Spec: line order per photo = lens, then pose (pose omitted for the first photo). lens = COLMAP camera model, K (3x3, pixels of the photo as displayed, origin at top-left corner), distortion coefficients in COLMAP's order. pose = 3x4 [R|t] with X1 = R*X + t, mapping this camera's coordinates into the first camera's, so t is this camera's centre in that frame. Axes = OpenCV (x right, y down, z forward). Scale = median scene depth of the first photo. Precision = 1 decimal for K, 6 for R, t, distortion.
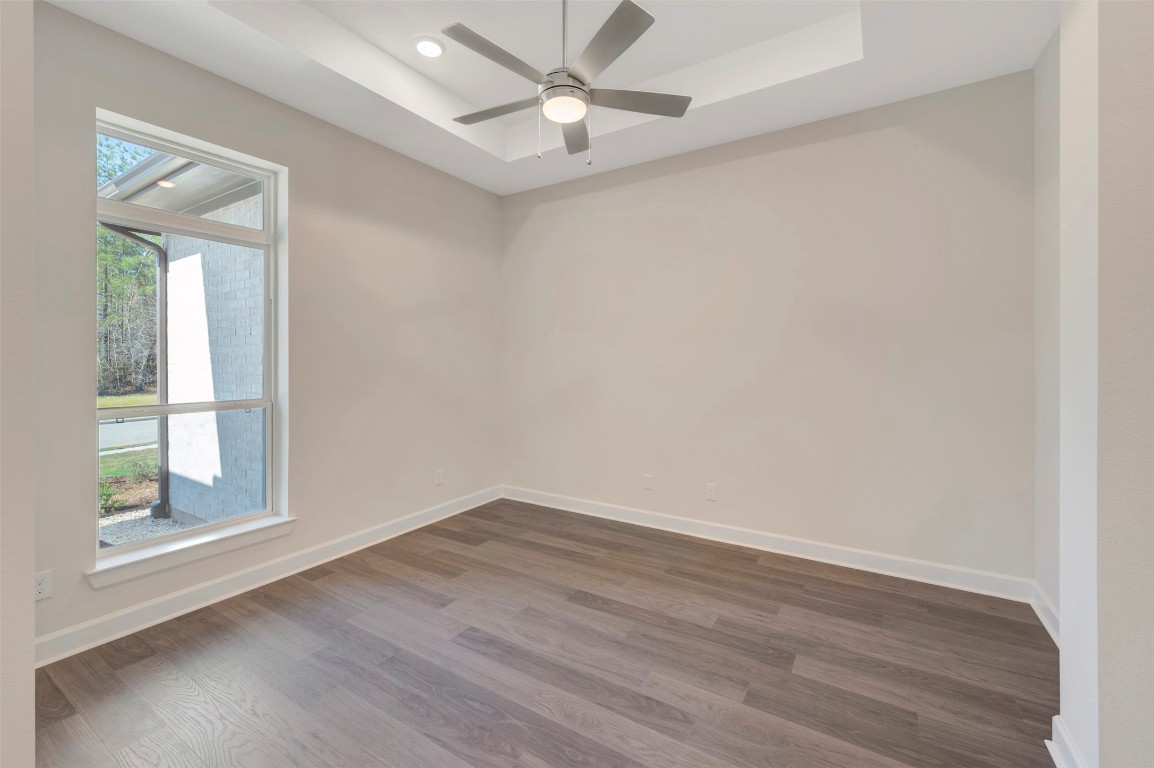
lens RADIAL K [[481.5, 0, 570.7], [0, 481.5, 369.1], [0, 0, 1]] dist [-0.006184, -0.000025]
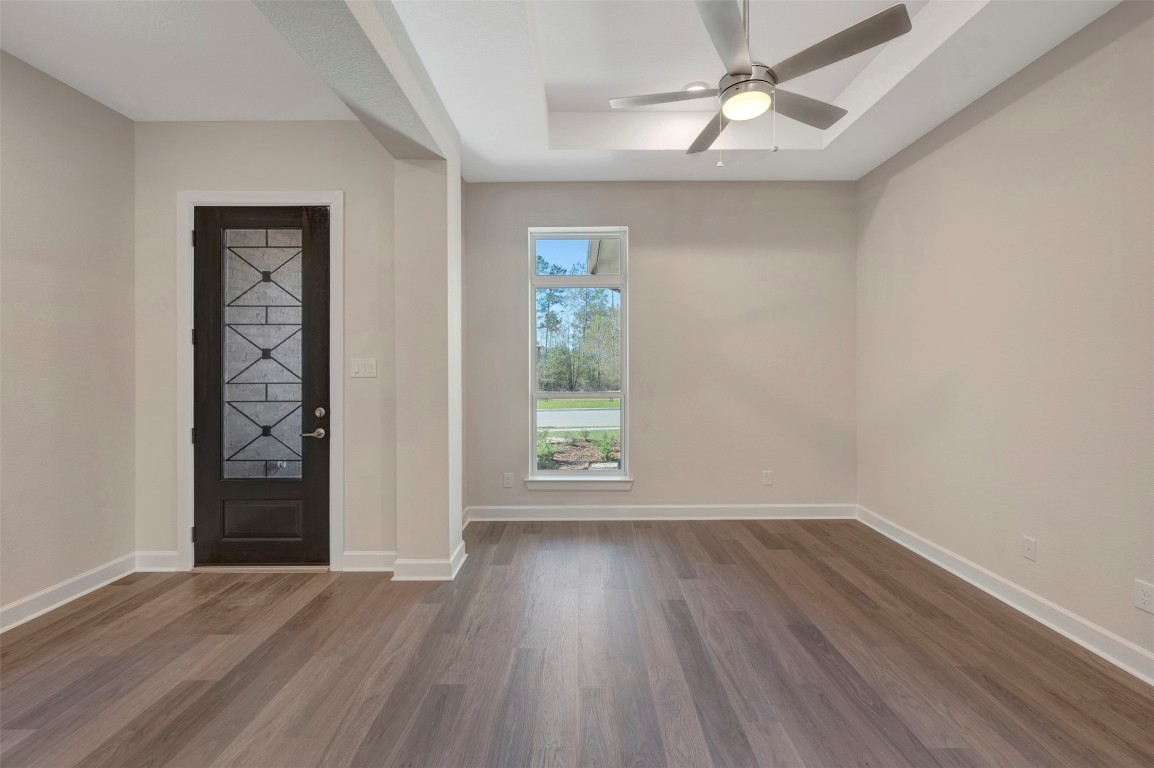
lens RADIAL K [[459.0, 0, 578.6], [0, 459.0, 380.3], [0, 0, 1]] dist [-0.002974, -0.000364]
pose [[0.533366, 0.027955, -0.845423, 0.453787], [-0.014505, 0.999609, 0.023902, -0.005067], [0.845760, -0.000485, 0.533563, 0.169545]]
